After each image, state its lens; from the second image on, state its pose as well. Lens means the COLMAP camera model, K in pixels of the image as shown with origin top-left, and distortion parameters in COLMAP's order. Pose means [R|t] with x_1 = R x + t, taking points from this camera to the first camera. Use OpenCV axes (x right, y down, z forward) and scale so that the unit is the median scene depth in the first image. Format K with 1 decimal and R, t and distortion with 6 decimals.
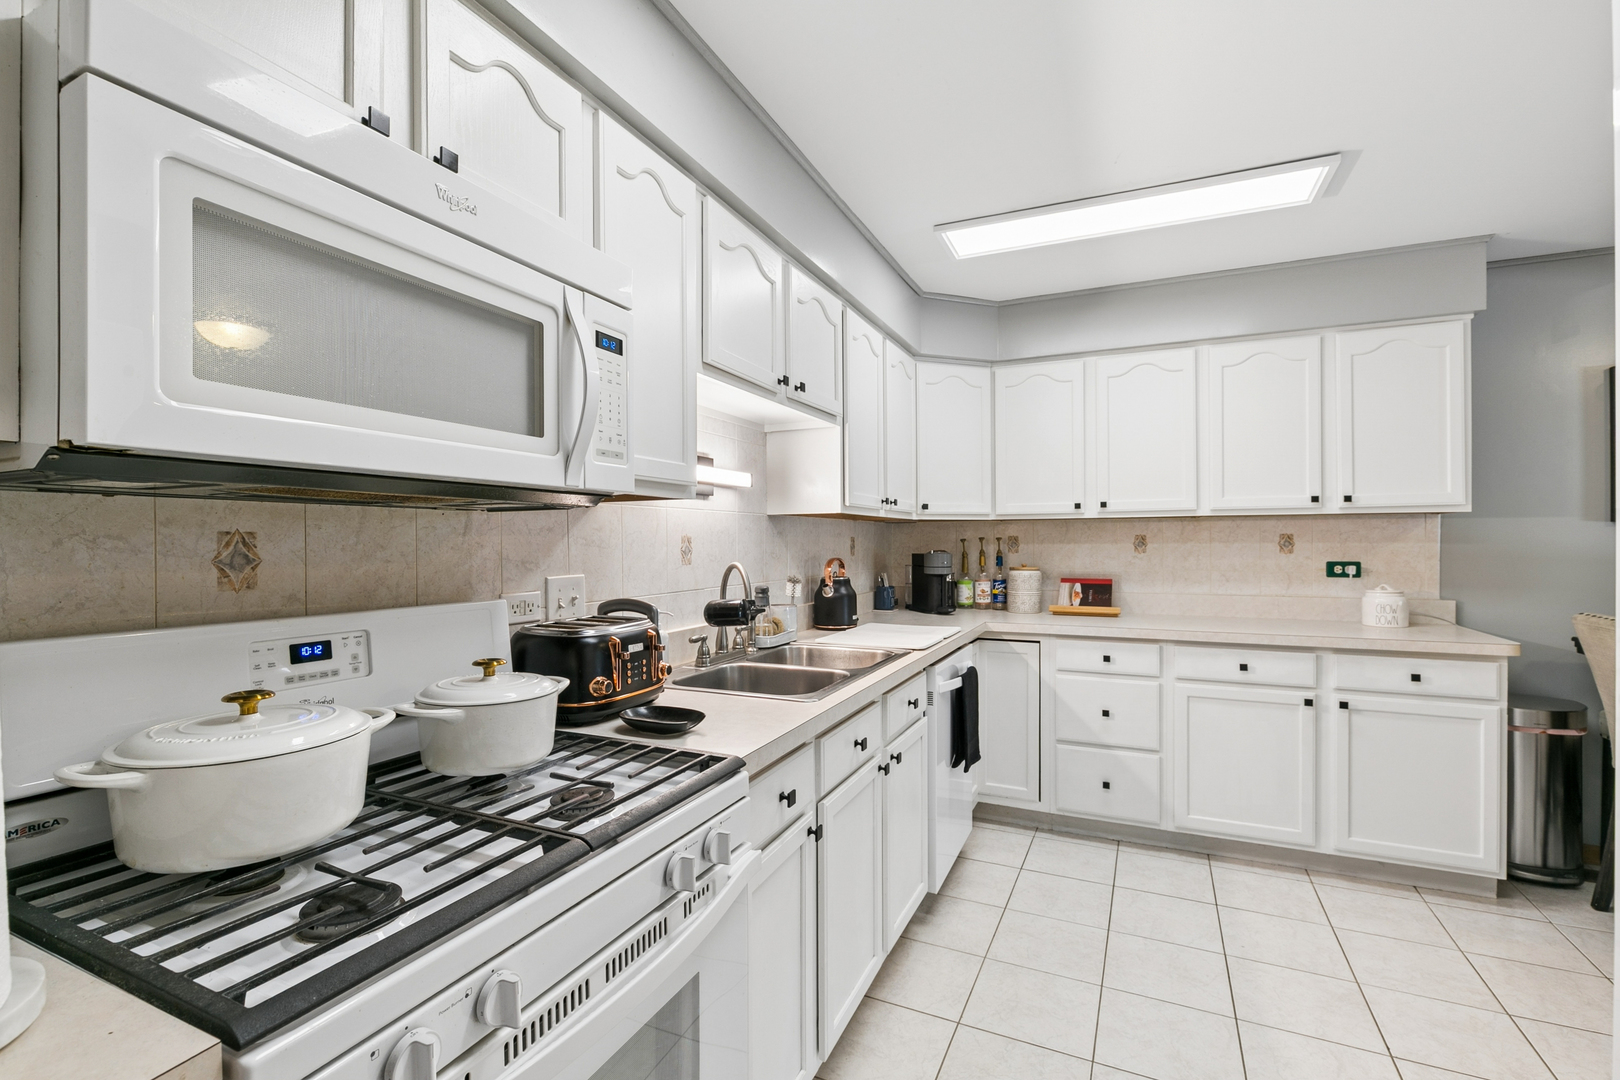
lens RADIAL K [[730.4, 0, 806.5], [0, 730.4, 539.8], [0, 0, 1]] dist [-0.001421, -0.000260]
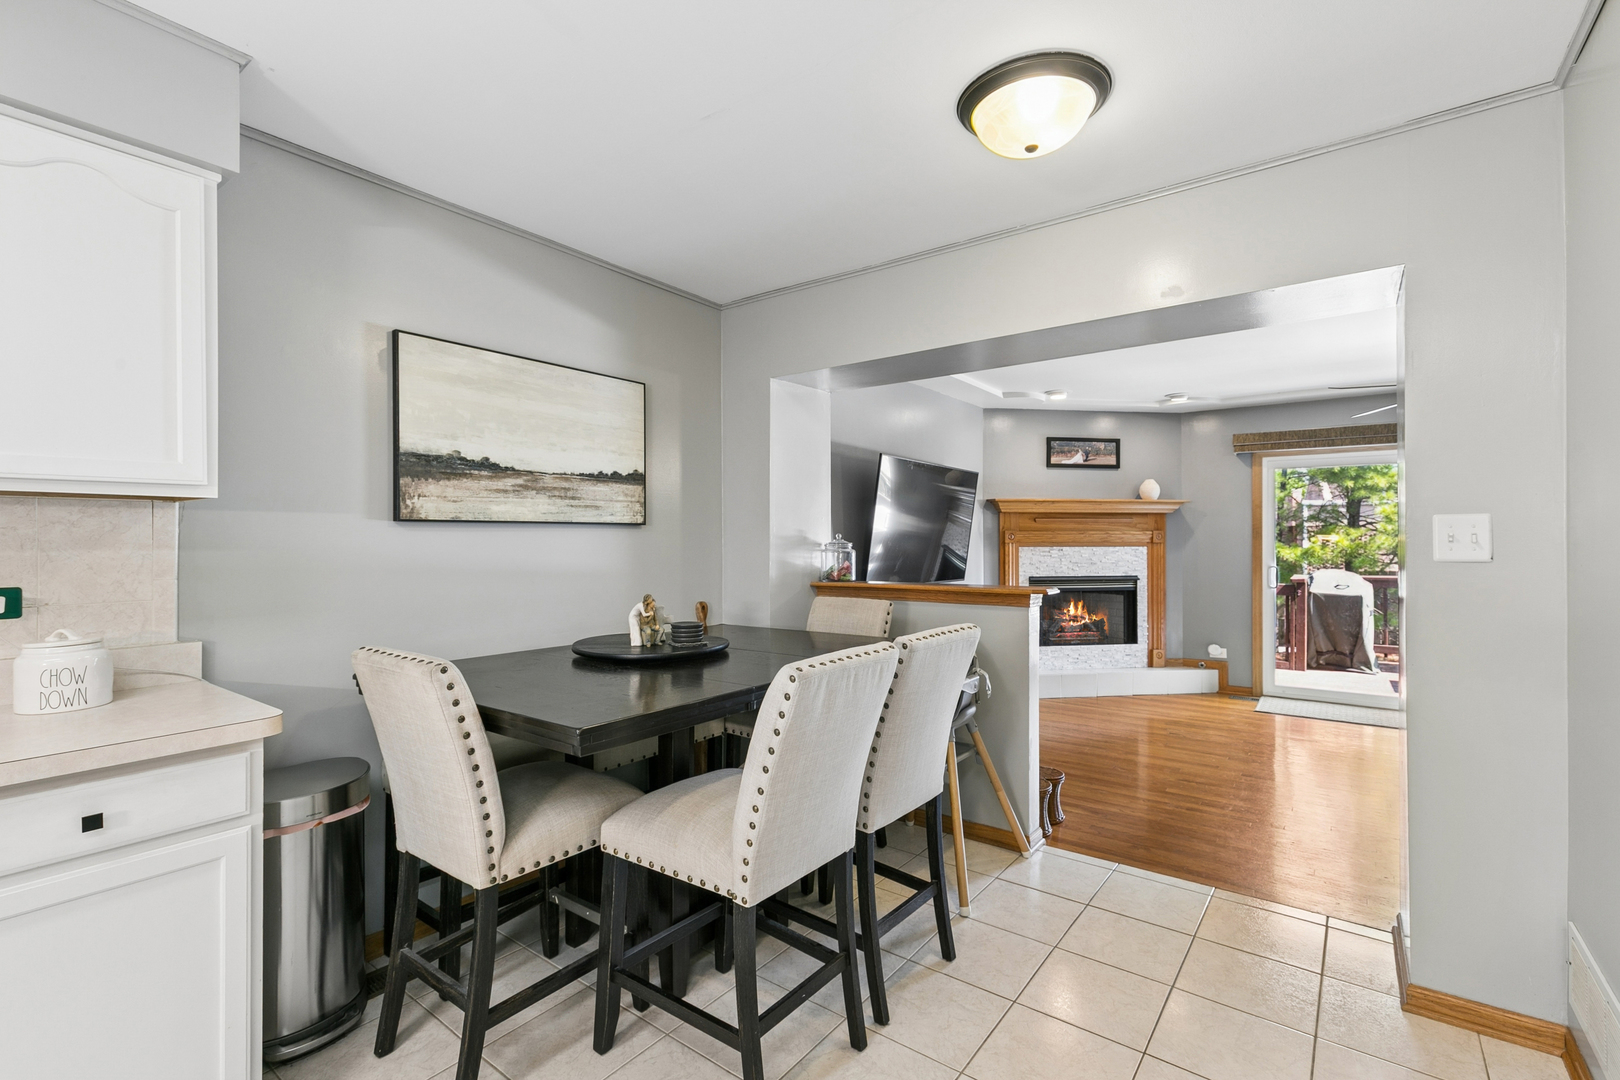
lens RADIAL K [[730.4, 0, 811.0], [0, 730.4, 544.2], [0, 0, 1]] dist [-0.001421, -0.000260]
pose [[0.210384, 0.001792, 0.977617, 0.419777], [0.002188, 0.999995, -0.002304, 0.002542], [-0.977616, 0.002623, 0.210379, 0.387013]]
